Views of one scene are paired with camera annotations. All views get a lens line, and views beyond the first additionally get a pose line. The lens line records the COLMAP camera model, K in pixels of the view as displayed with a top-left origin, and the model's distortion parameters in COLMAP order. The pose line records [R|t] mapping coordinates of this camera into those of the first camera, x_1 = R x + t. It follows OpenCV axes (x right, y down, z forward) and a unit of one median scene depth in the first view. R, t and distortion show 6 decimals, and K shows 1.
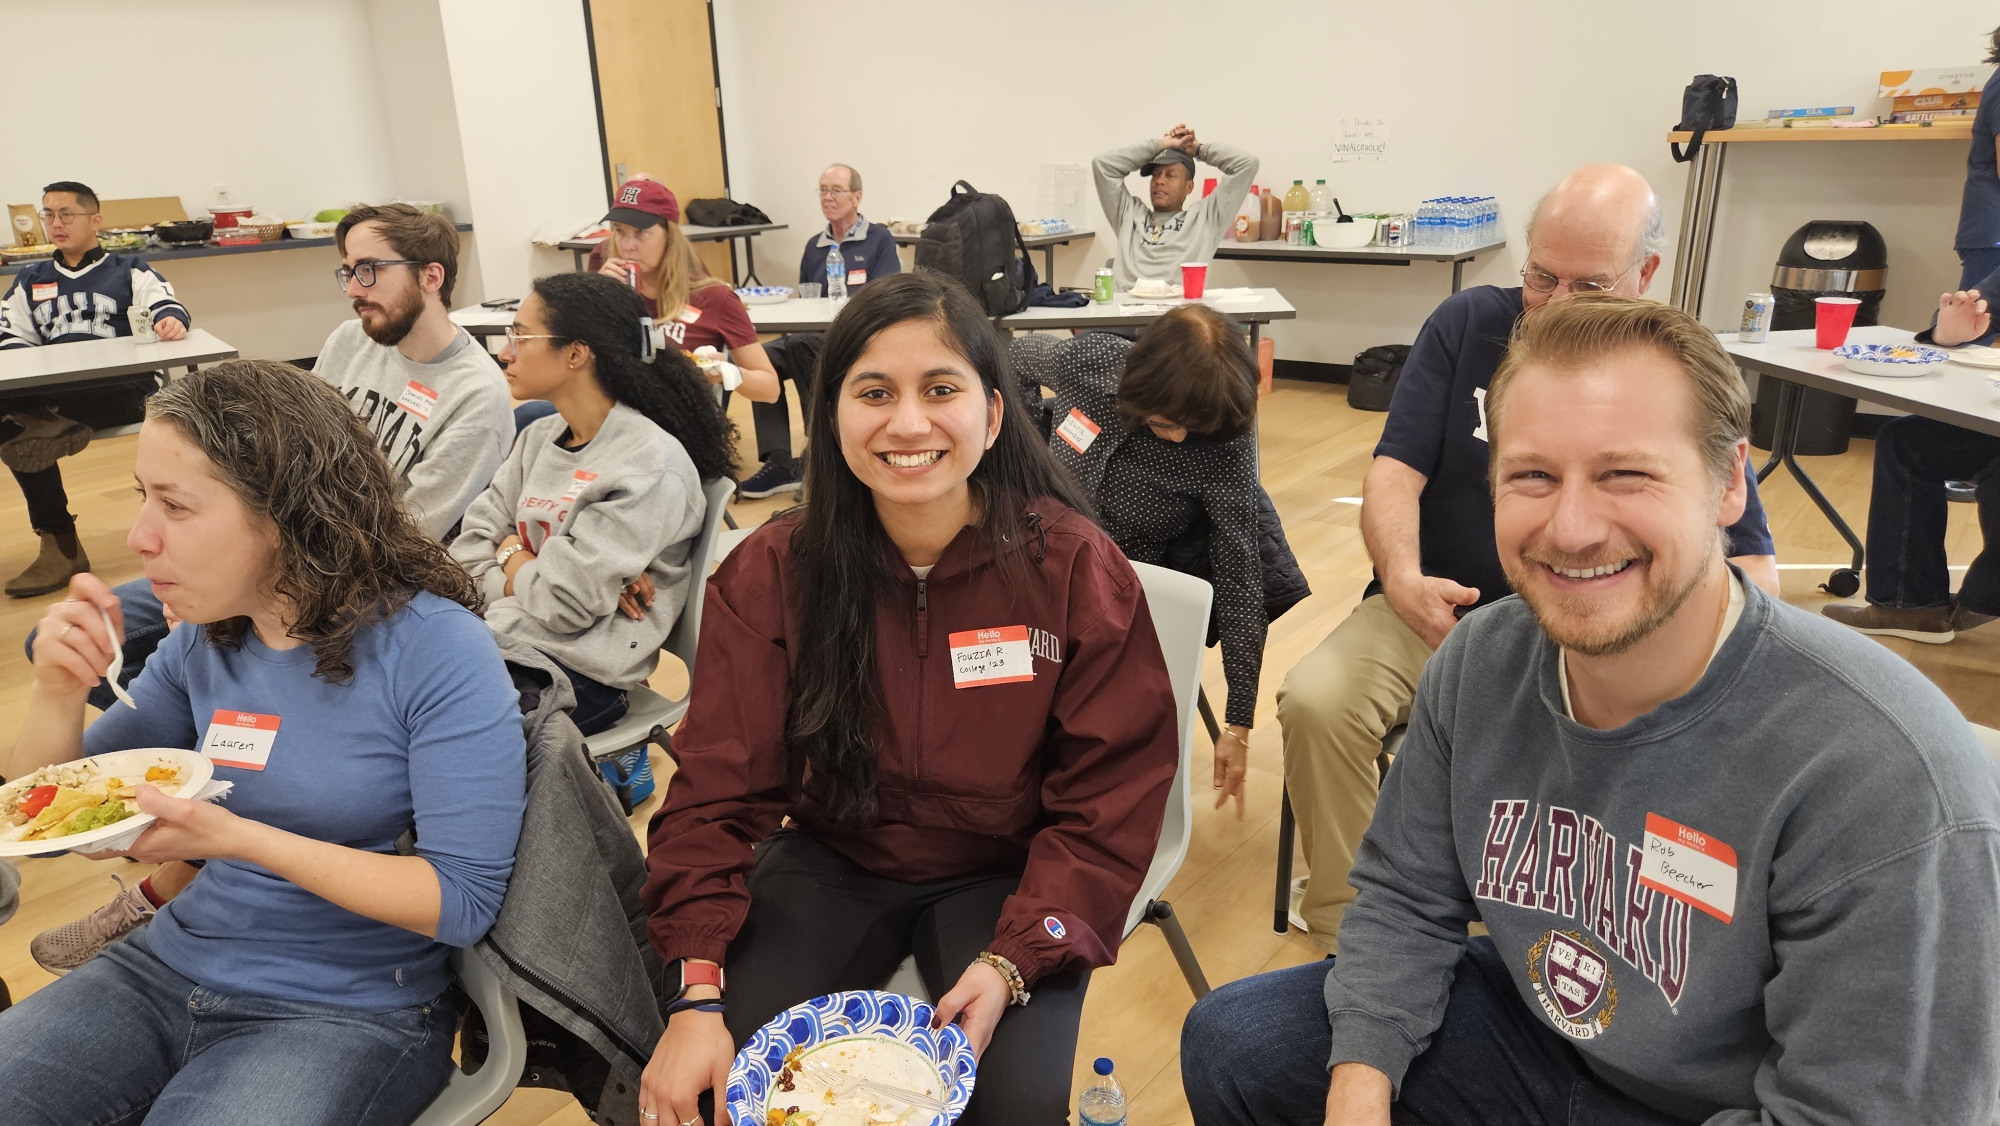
lens RADIAL K [[1333.7, 0, 989.5], [0, 1333.7, 566.2], [0, 0, 1]] dist [0.088899, -0.059375]
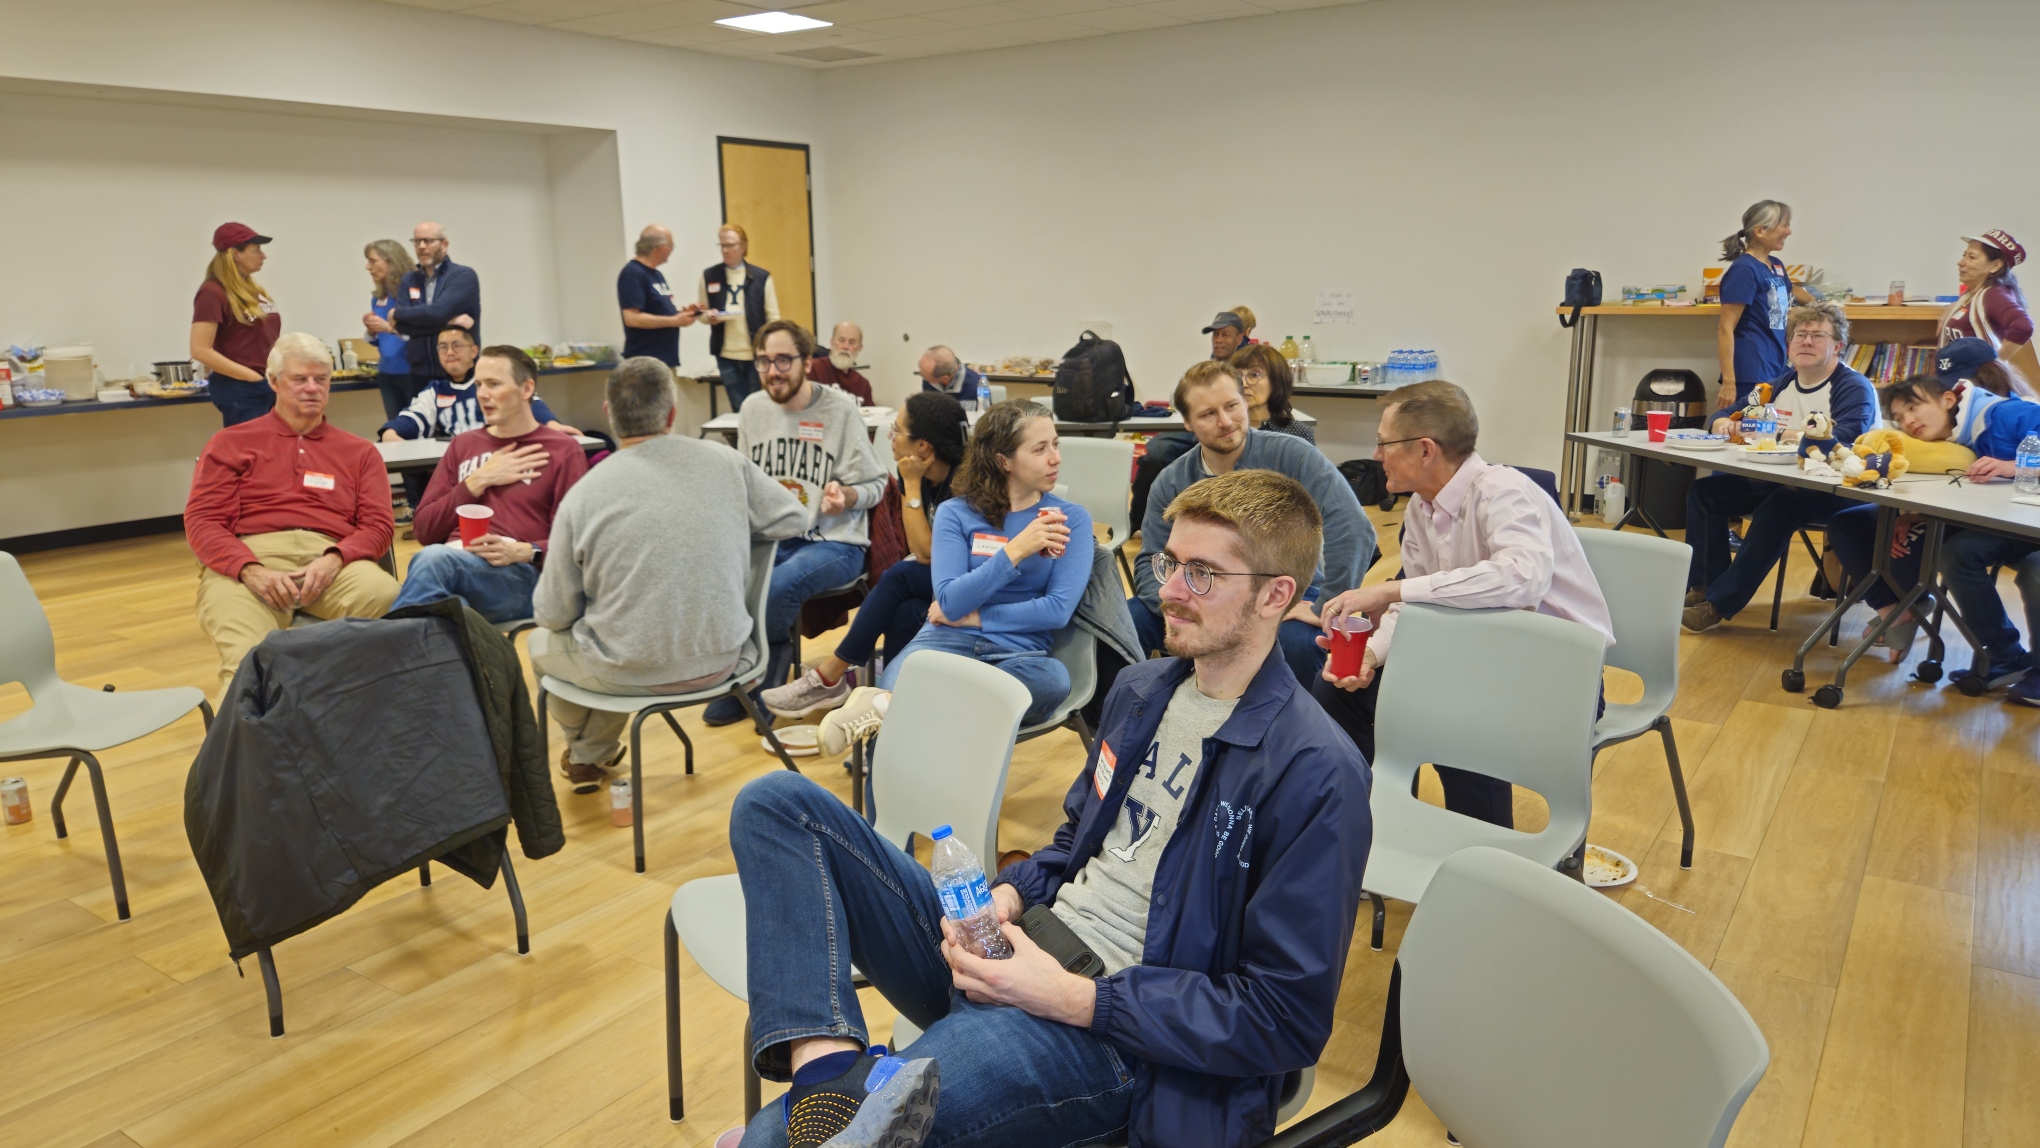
lens RADIAL K [[1360.3, 0, 1009.3], [0, 1360.3, 577.3], [0, 0, 1]] dist [0.088899, -0.059375]
pose [[0.997146, 0.003066, 0.075440, -0.205325], [0.004854, 0.994505, -0.104575, 0.125751], [-0.075346, 0.104643, 0.991652, -0.408046]]
